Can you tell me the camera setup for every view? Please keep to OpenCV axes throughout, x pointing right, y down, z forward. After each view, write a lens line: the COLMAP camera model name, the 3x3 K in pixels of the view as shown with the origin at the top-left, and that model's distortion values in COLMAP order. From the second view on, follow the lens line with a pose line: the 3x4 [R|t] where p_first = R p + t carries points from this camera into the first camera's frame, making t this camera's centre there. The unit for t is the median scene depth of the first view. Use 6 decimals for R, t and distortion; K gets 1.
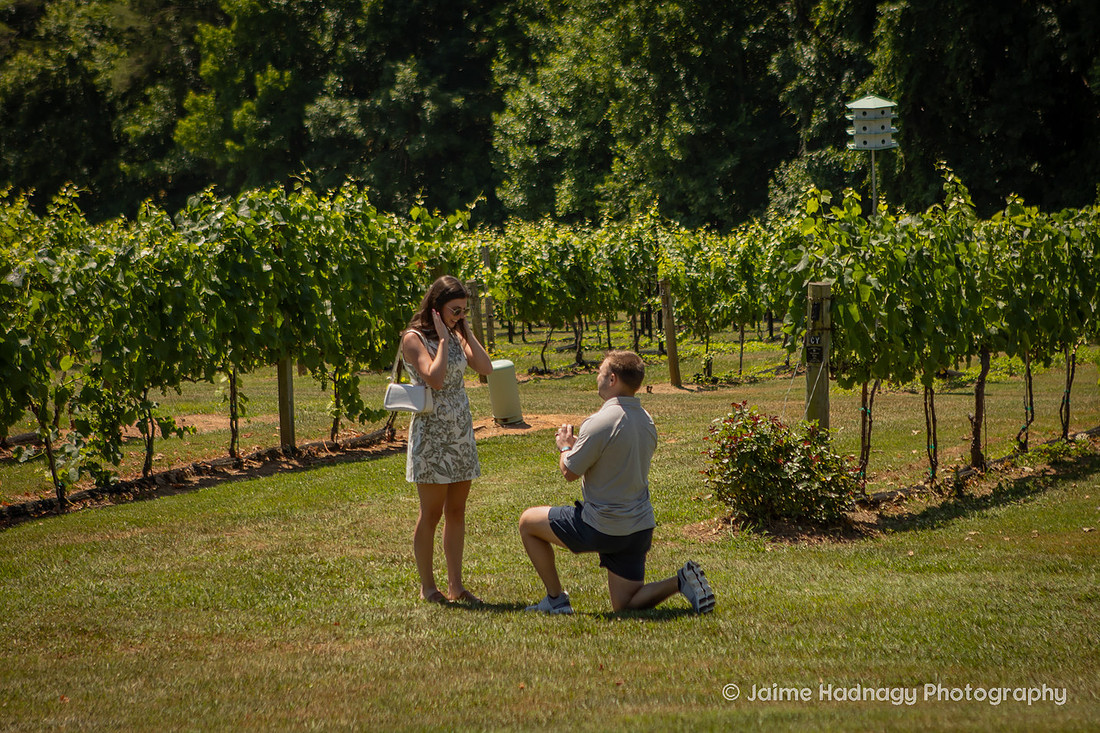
lens RADIAL K [[3152.5, 0, 592.5], [0, 3152.5, 321.2], [0, 0, 1]] dist [0.177870, 0.306809]
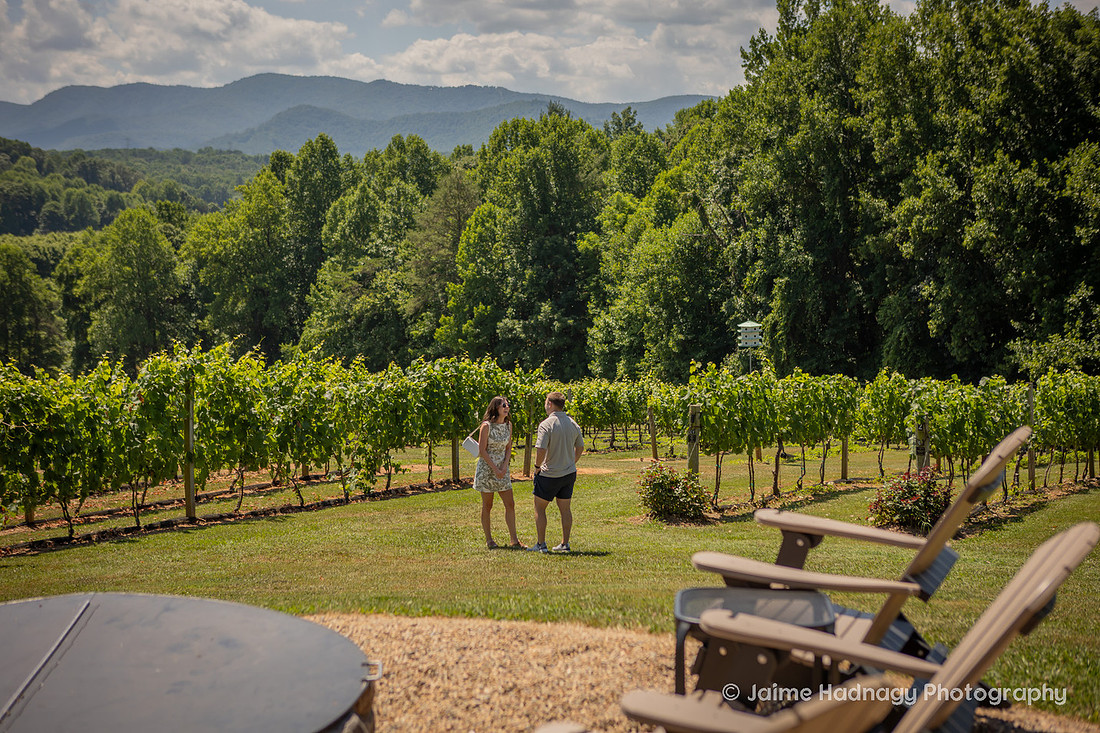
lens RADIAL K [[1550.2, 0, 550.0], [0, 1550.2, 366.5], [0, 0, 1]] dist [0.008036, 0.085638]
pose [[0.997975, 0.020646, -0.060163, 0.028385], [-0.023120, 0.998903, -0.040715, 0.005172], [0.059256, 0.042023, 0.997358, -0.043109]]
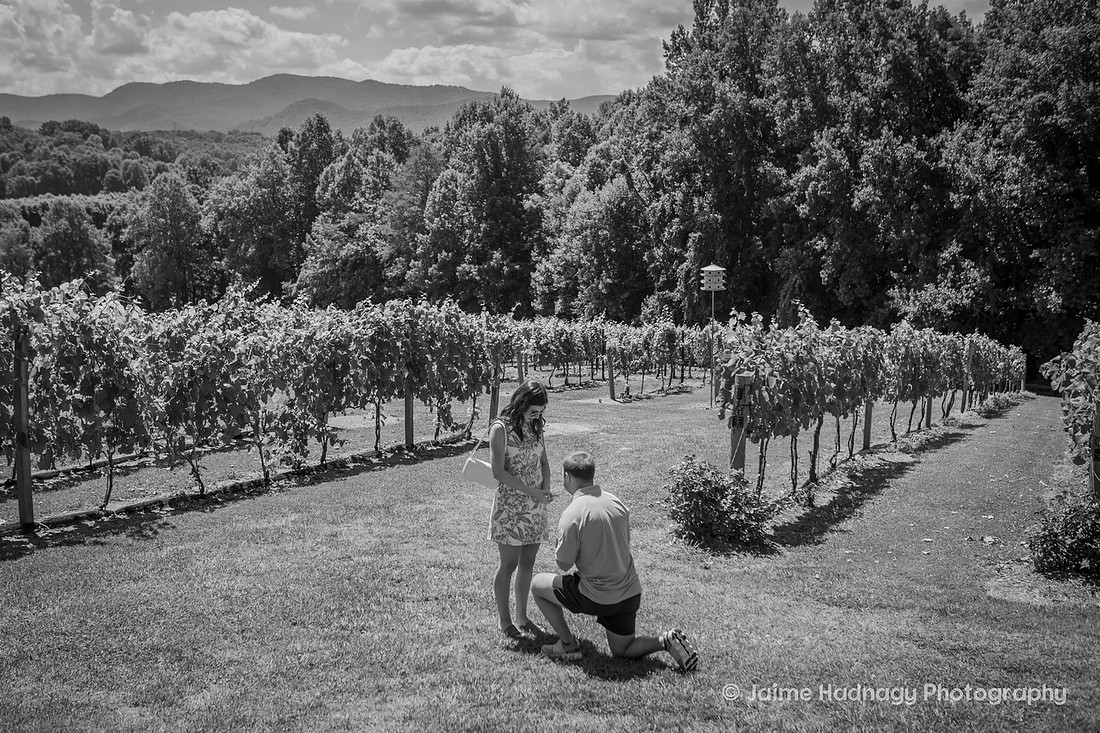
lens RADIAL K [[1179.8, 0, 500.2], [0, 1179.8, 354.4], [0, 0, 1]] dist [-0.088127, 0.146645]
pose [[0.997767, 0.037940, -0.054961, -0.010334], [-0.037817, 0.999279, 0.003282, -0.015032], [0.055046, -0.001197, 0.998483, 0.336664]]
